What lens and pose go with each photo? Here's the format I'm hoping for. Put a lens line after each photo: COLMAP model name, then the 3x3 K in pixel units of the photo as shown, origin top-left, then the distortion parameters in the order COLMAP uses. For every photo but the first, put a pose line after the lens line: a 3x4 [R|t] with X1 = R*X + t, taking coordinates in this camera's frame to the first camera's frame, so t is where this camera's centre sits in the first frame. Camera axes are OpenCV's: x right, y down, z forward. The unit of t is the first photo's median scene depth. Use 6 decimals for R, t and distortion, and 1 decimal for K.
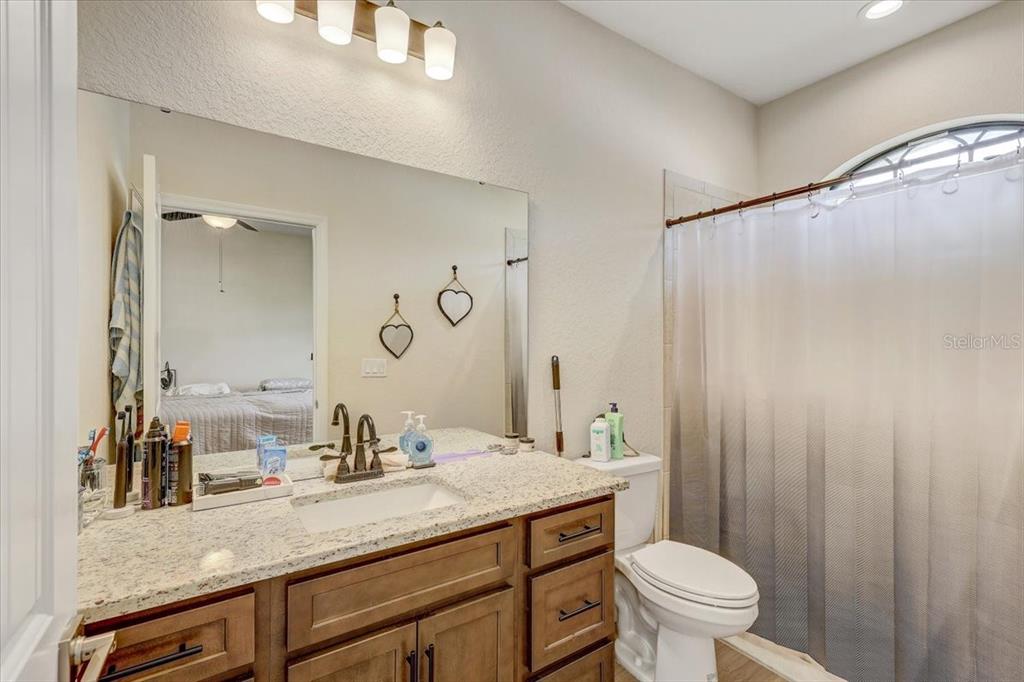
lens RADIAL K [[467.8, 0, 517.1], [0, 467.8, 344.8], [0, 0, 1]] dist [0.001836, 0.000058]
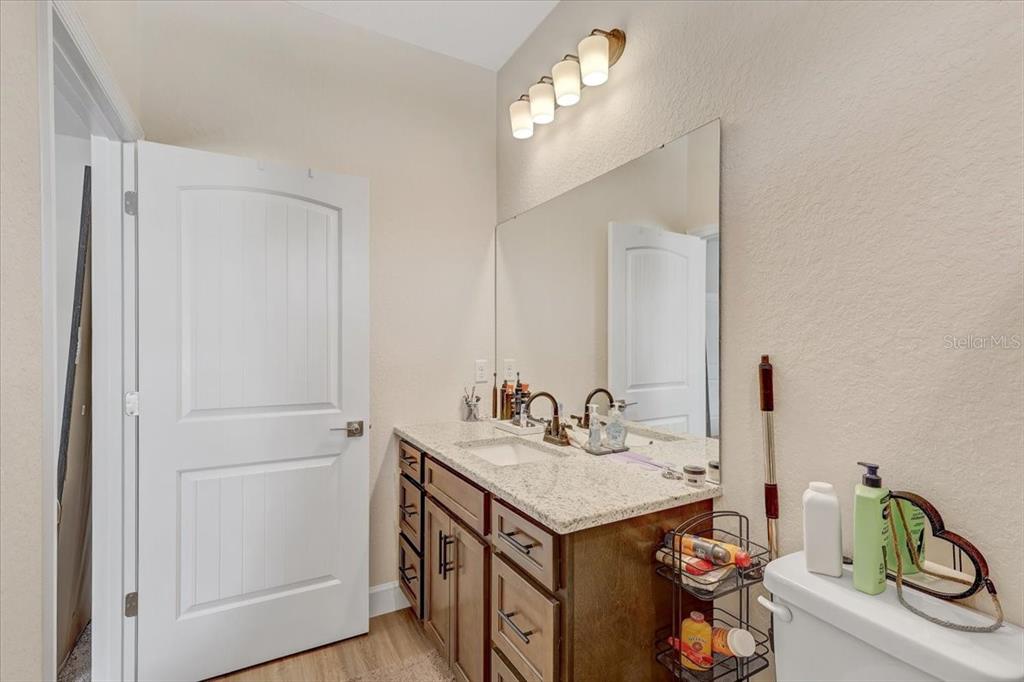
lens RADIAL K [[467.8, 0, 517.1], [0, 467.8, 344.8], [0, 0, 1]] dist [0.001836, 0.000058]
pose [[-0.086728, -0.000099, -0.996232, 0.872971], [0.006408, 0.999979, -0.000657, 0.009415], [0.996211, -0.006441, -0.086726, 0.889857]]
